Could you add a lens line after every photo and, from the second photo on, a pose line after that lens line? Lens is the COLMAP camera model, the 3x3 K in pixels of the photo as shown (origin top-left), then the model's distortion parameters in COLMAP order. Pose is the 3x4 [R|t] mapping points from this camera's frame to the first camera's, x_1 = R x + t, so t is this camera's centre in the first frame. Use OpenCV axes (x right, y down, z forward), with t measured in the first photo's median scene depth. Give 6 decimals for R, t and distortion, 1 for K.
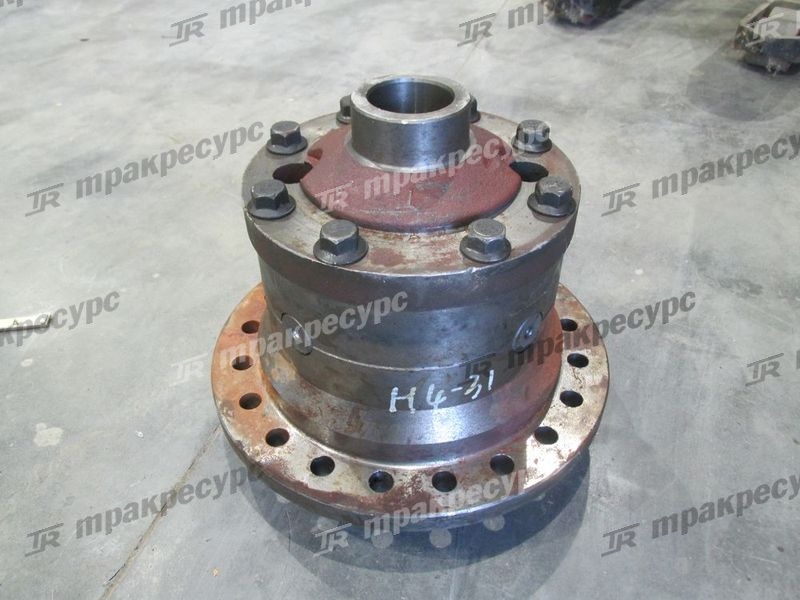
lens RADIAL K [[677.5, 0, 404.3], [0, 677.5, 309.2], [0, 0, 1]] dist [-0.014350, -0.002220]
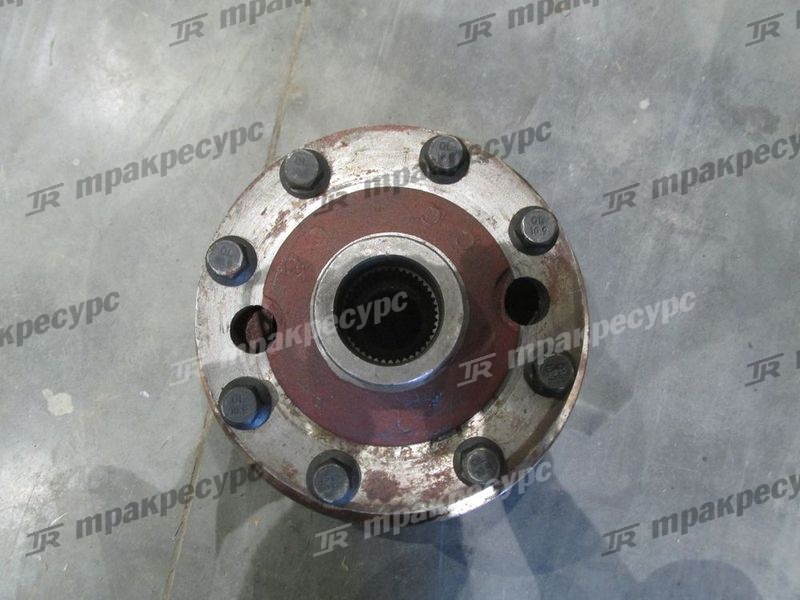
lens RADIAL K [[677.5, 0, 404.3], [0, 677.5, 309.2], [0, 0, 1]] dist [-0.014350, -0.002220]
pose [[0.995643, -0.091621, 0.017321, 0.010072], [0.051586, 0.695986, 0.716200, -0.662446], [-0.077674, -0.712186, 0.697680, 0.325960]]
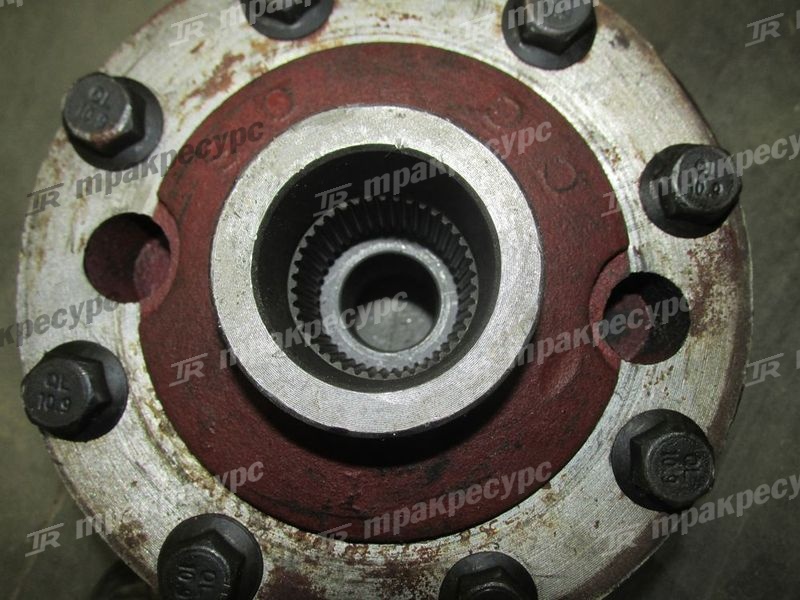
lens RADIAL K [[677.5, 0, 404.3], [0, 677.5, 309.2], [0, 0, 1]] dist [-0.014350, -0.002220]
pose [[0.991655, 0.128656, -0.008230, 0.022235], [-0.083621, 0.690495, 0.718487, -0.418016], [0.098120, -0.711803, 0.695492, 0.544930]]
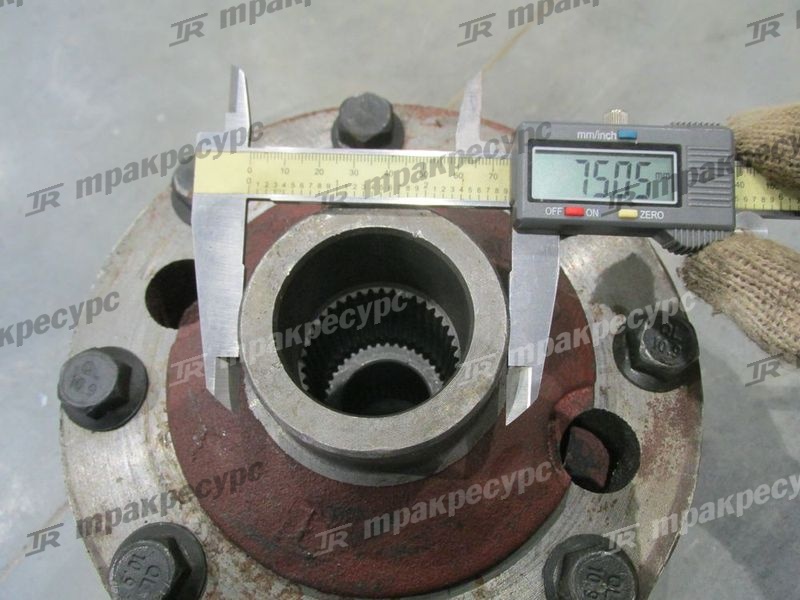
lens RADIAL K [[677.5, 0, 404.3], [0, 677.5, 309.2], [0, 0, 1]] dist [-0.014350, -0.002220]
pose [[0.927548, 0.349419, -0.132522, 0.063479], [-0.240323, 0.829288, 0.504506, -0.411035], [0.286182, -0.436105, 0.853178, 0.465007]]
